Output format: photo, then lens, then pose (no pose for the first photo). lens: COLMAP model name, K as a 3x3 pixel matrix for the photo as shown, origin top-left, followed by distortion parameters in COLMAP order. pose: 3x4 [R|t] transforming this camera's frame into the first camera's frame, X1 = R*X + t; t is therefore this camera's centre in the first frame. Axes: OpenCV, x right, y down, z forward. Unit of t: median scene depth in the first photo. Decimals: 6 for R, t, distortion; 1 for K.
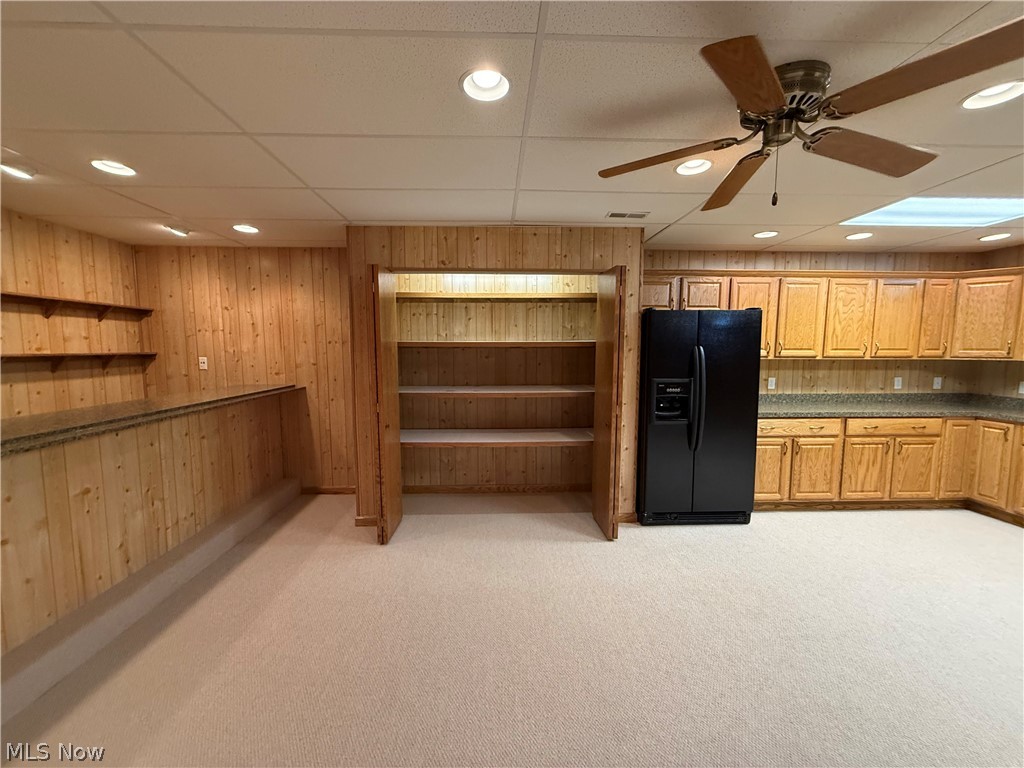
lens RADIAL K [[409.3, 0, 508.7], [0, 409.3, 385.2], [0, 0, 1]] dist [0.000507, -0.000216]
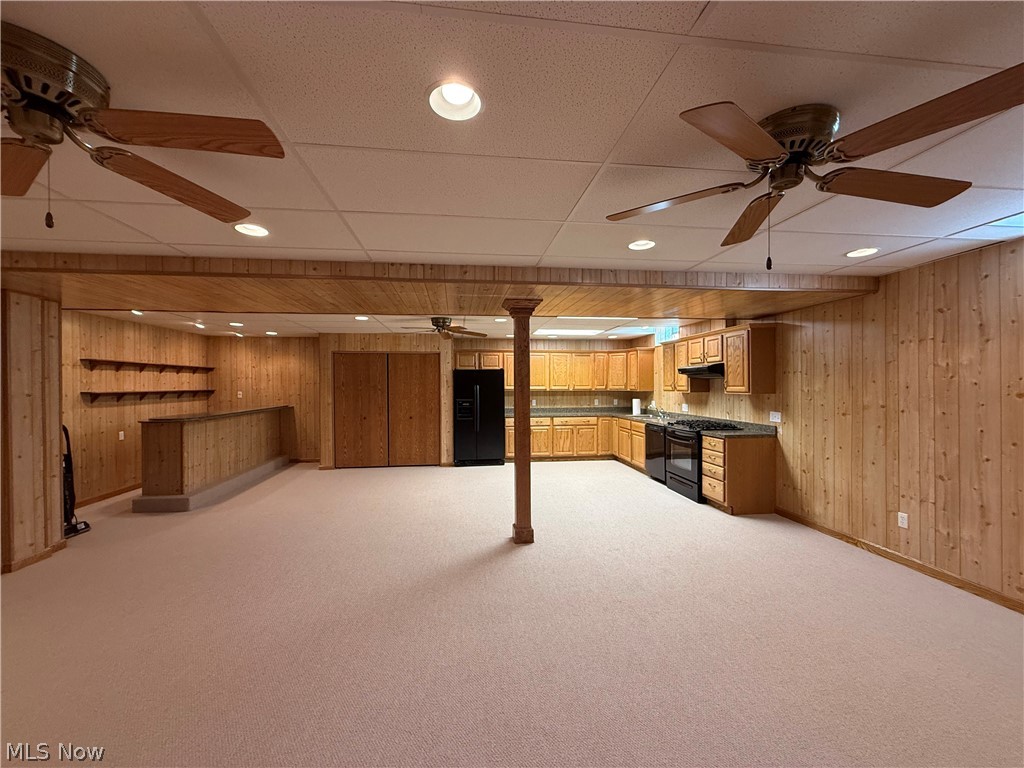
lens RADIAL K [[409.3, 0, 509.8], [0, 409.3, 387.5], [0, 0, 1]] dist [0.000507, -0.000216]
pose [[0.996183, -0.005695, 0.087108, 0.401159], [0.012735, 0.996674, -0.080486, 0.093258], [-0.086360, 0.081288, 0.992942, -1.151378]]
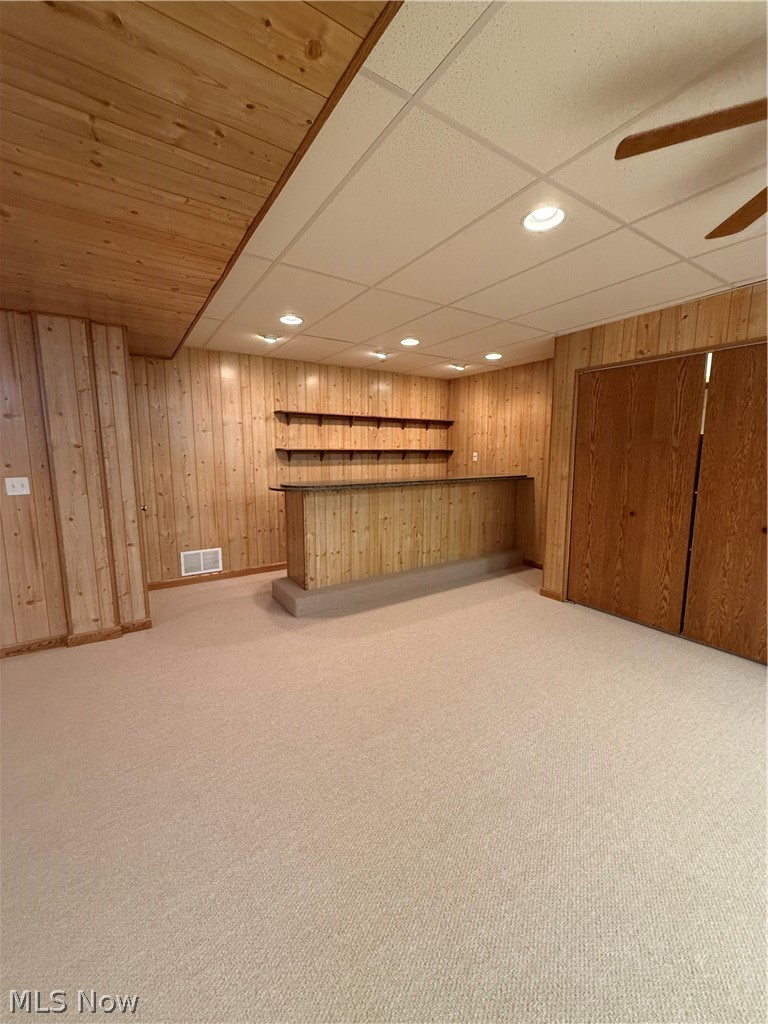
lens RADIAL K [[409.3, 0, 381.1], [0, 409.3, 509.1], [0, 0, 1]] dist [0.000507, -0.000216]
pose [[0.512865, 0.119985, -0.850043, 0.347185], [-0.078104, 0.992600, 0.092983, 0.021778], [0.854909, 0.018704, 0.518441, -0.013721]]
